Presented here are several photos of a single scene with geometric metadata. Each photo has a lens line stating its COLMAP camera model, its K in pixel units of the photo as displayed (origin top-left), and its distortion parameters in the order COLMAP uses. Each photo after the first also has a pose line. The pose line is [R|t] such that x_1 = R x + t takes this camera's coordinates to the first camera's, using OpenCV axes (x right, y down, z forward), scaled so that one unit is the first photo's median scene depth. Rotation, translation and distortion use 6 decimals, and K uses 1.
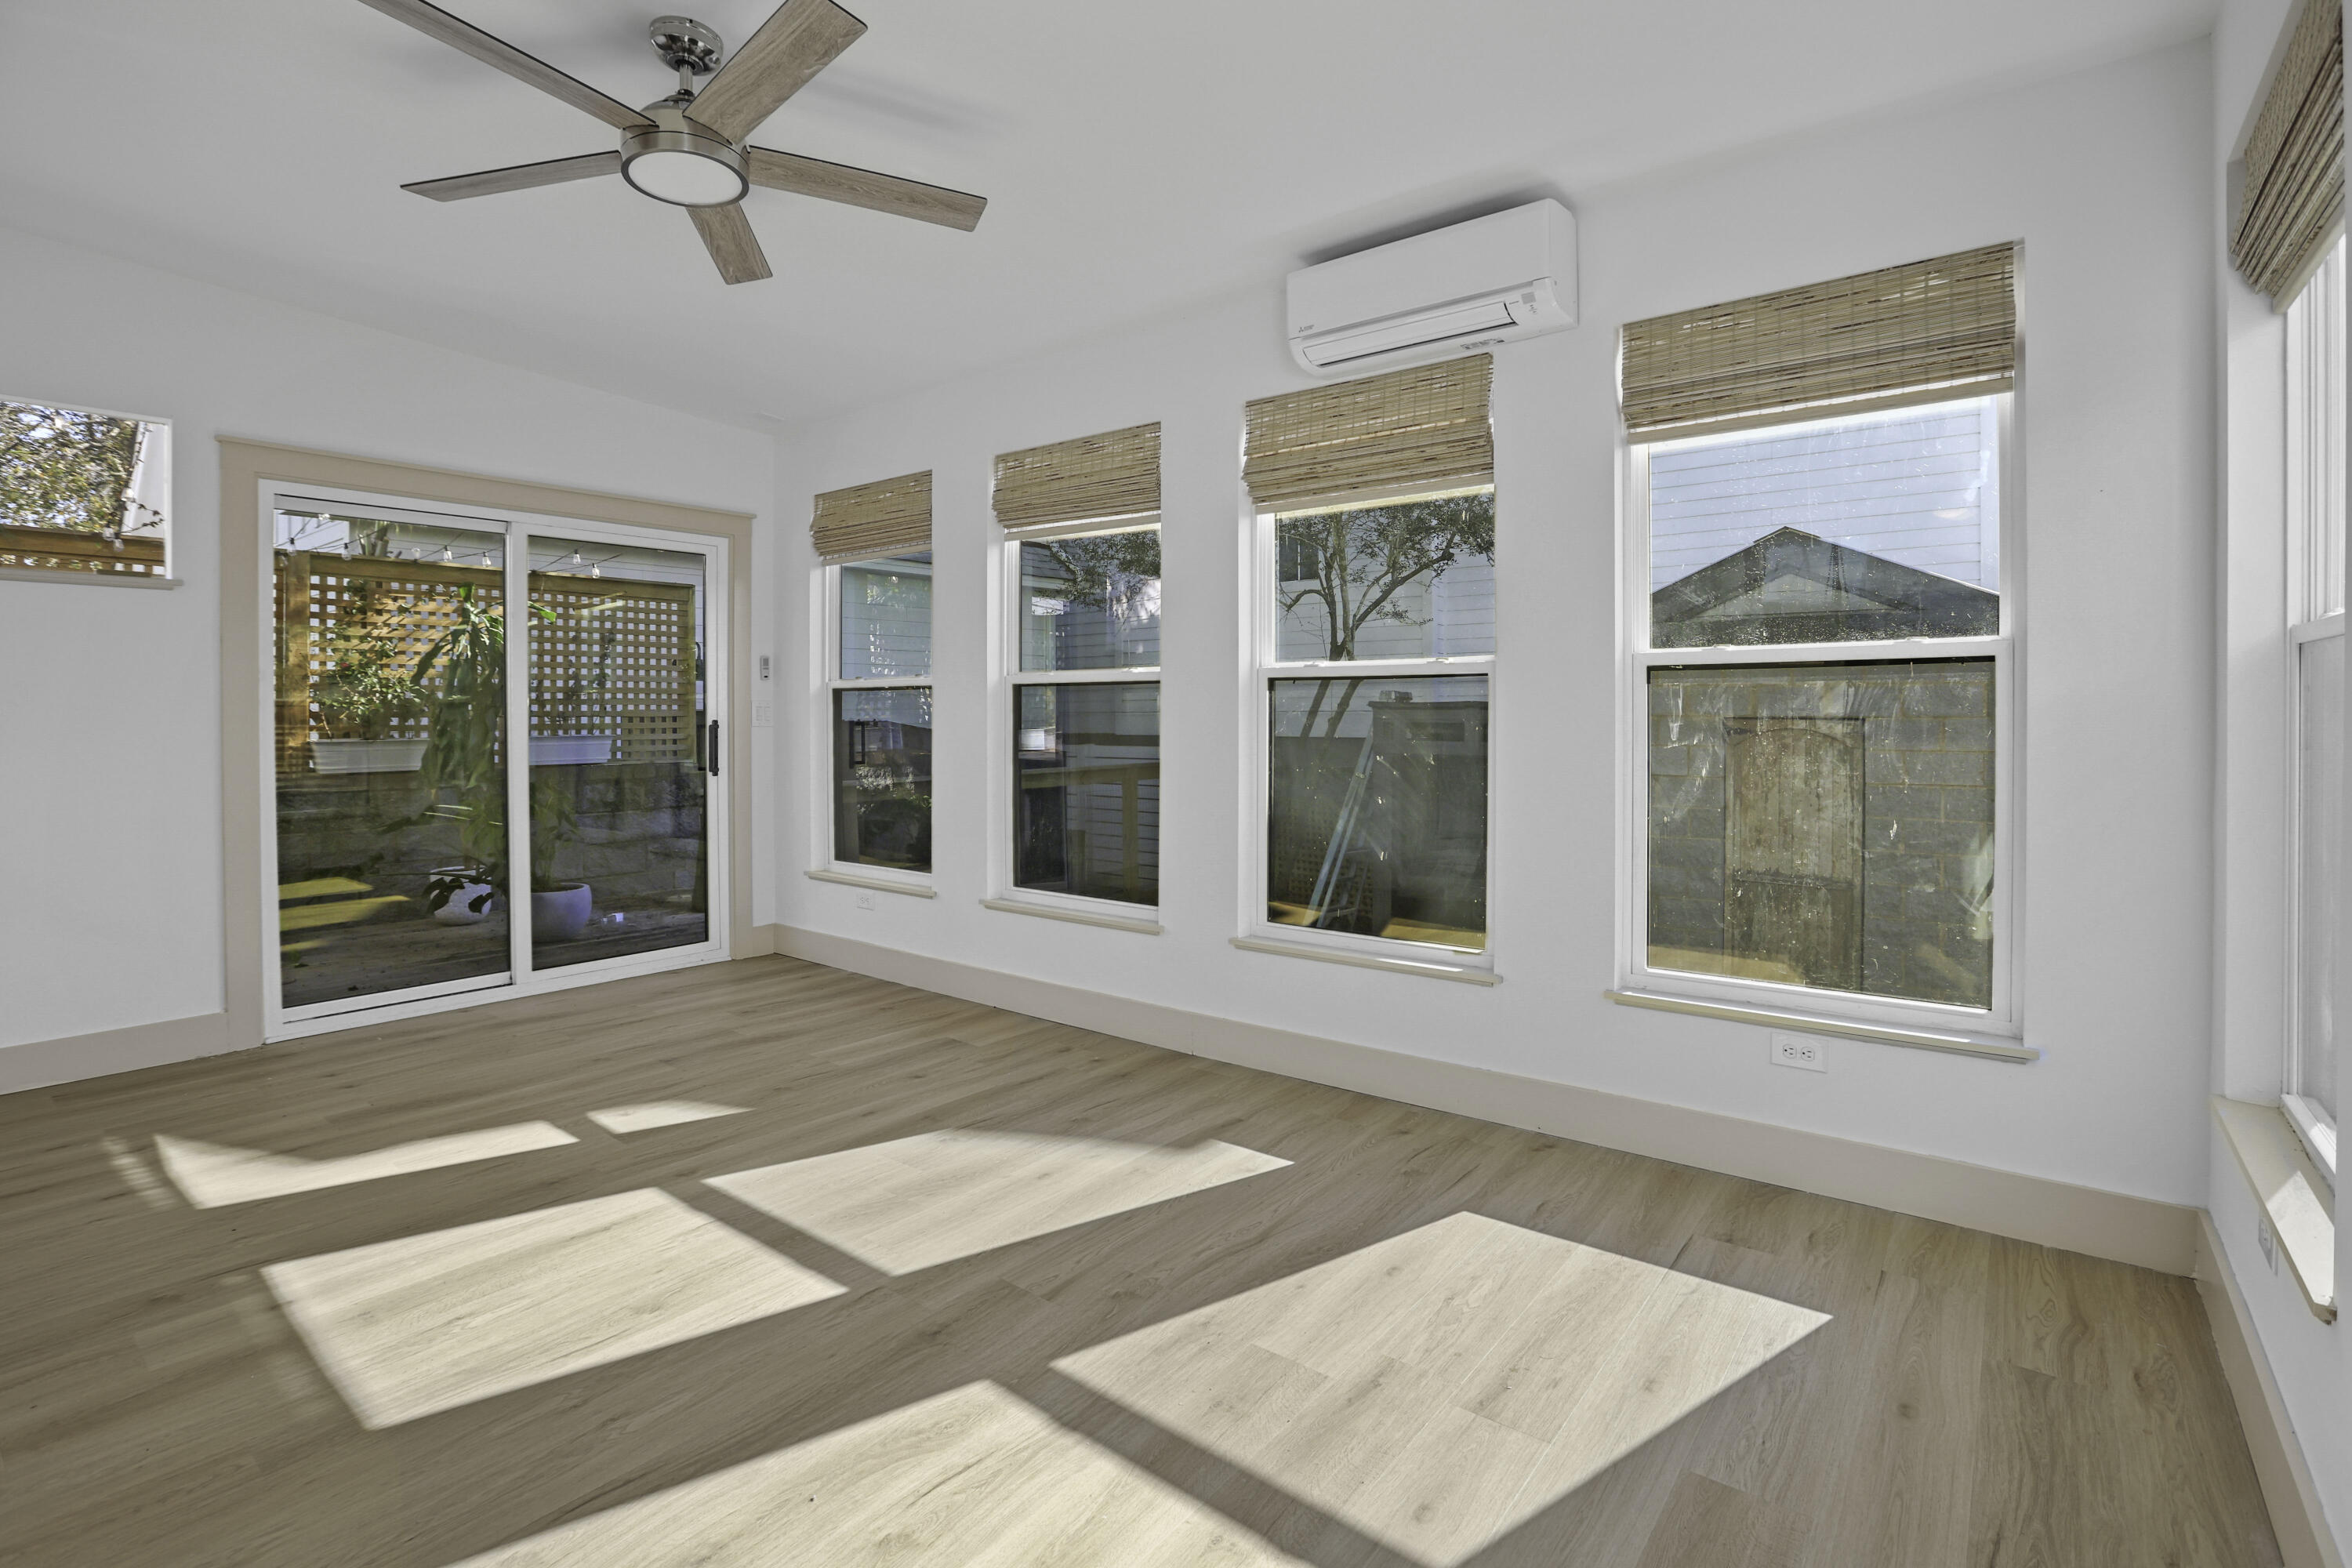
lens RADIAL K [[1090.2, 0, 1180.2], [0, 1090.2, 718.2], [0, 0, 1]] dist [-0.046860, 0.013631]
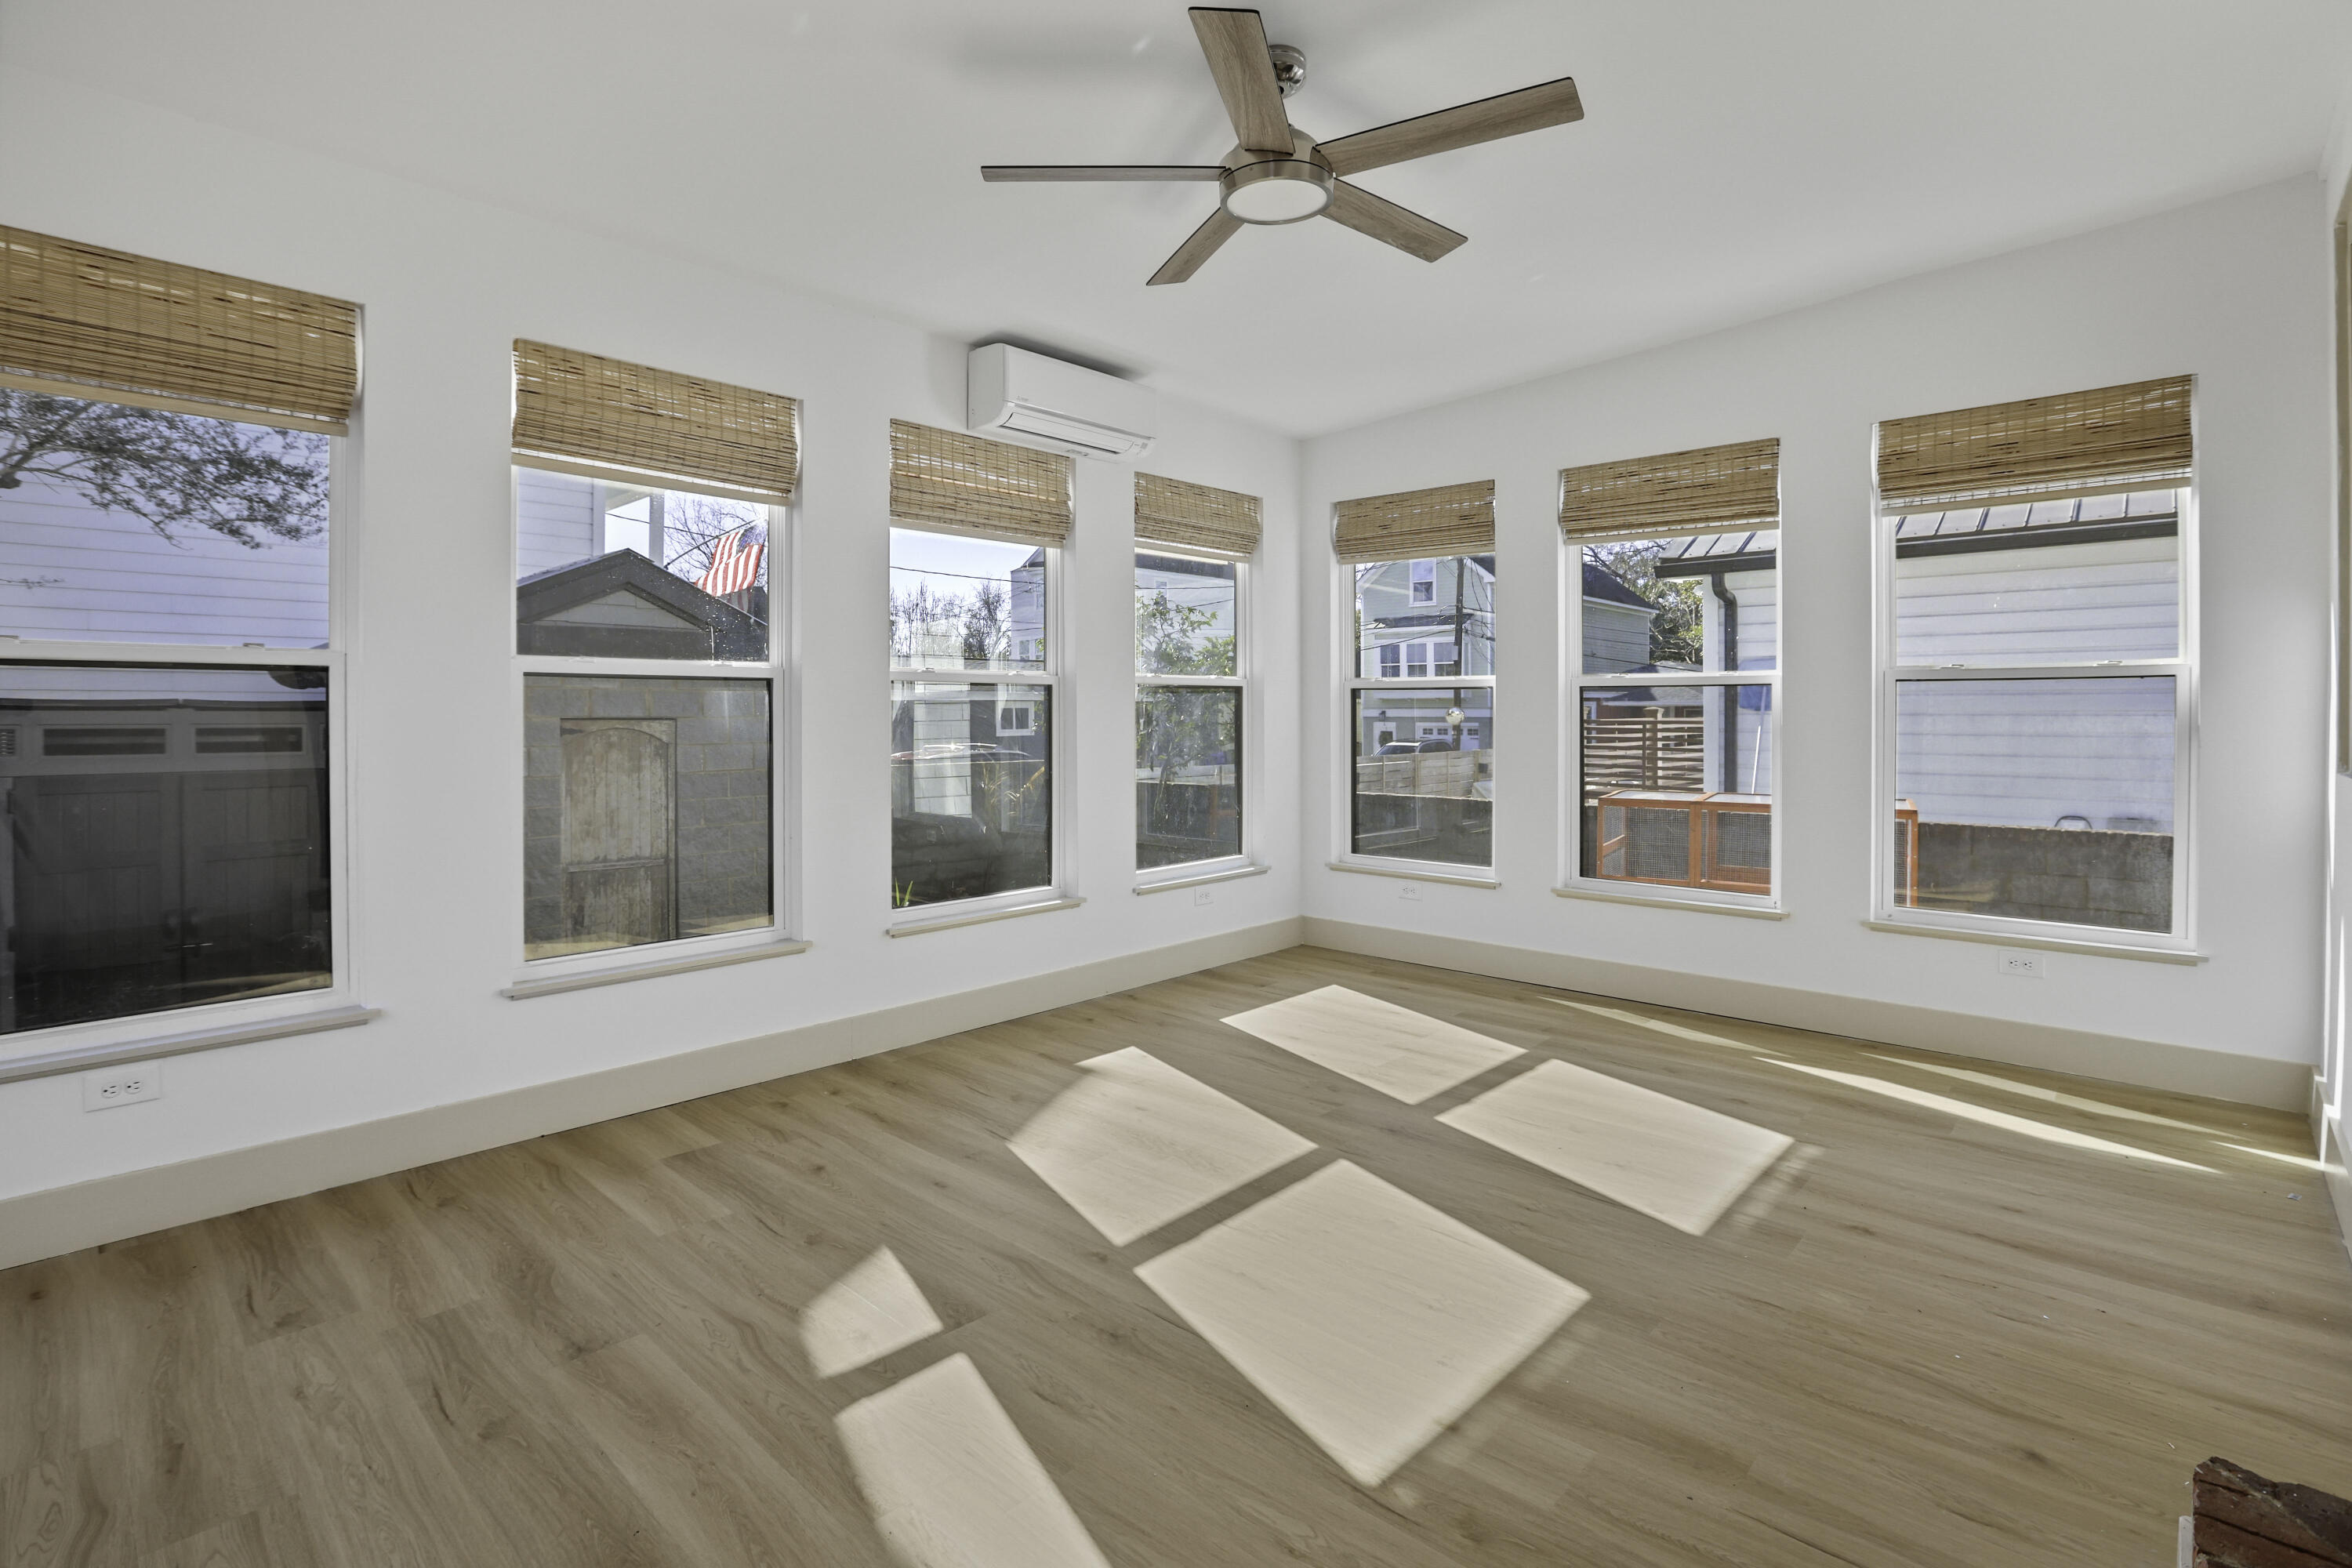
lens RADIAL K [[1090.2, 0, 1153.6], [0, 1090.2, 724.5], [0, 0, 1]] dist [-0.046860, 0.013631]
pose [[0.108798, -0.008186, 0.994030, -1.057488], [0.004187, 0.999961, 0.007777, -0.001696], [-0.994055, 0.003316, 0.108828, 0.702510]]
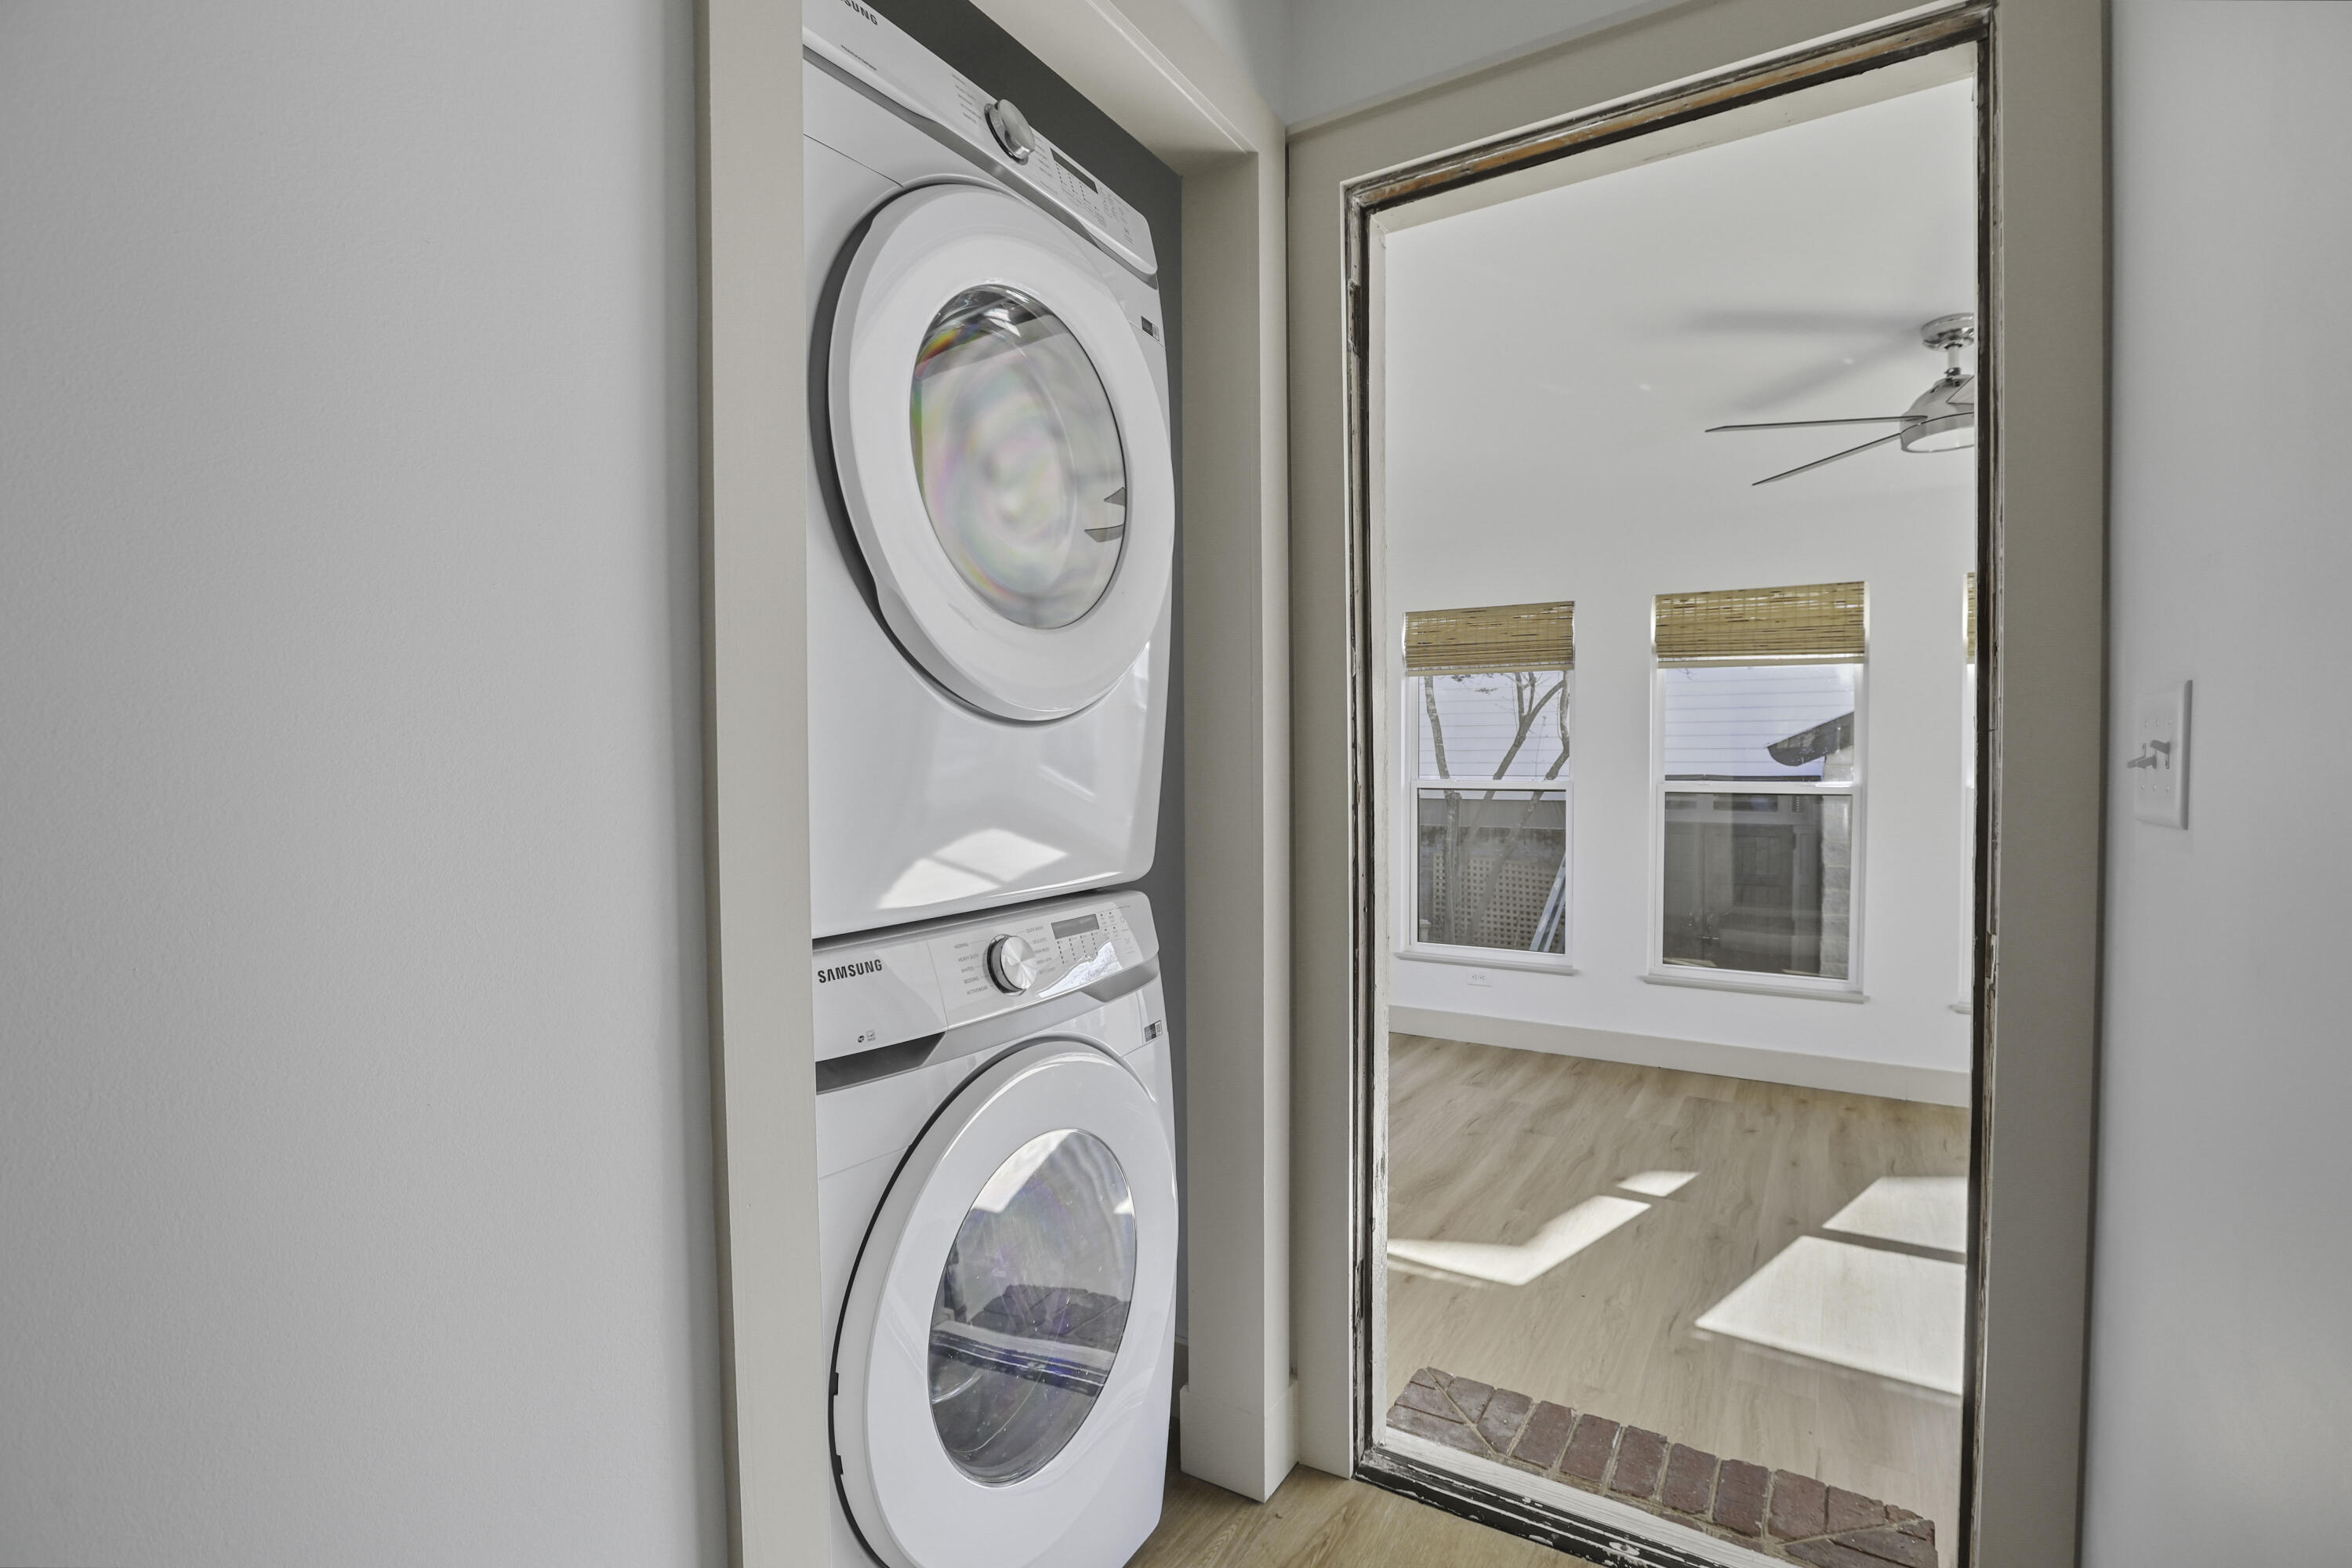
lens RADIAL K [[1090.2, 0, 1191.5], [0, 1090.2, 766.0], [0, 0, 1]] dist [-0.046860, 0.013631]
pose [[0.993328, -0.009476, 0.114936, -1.055296], [0.007330, 0.999791, 0.019079, -0.112339], [-0.115092, -0.018110, 0.993190, -0.122252]]
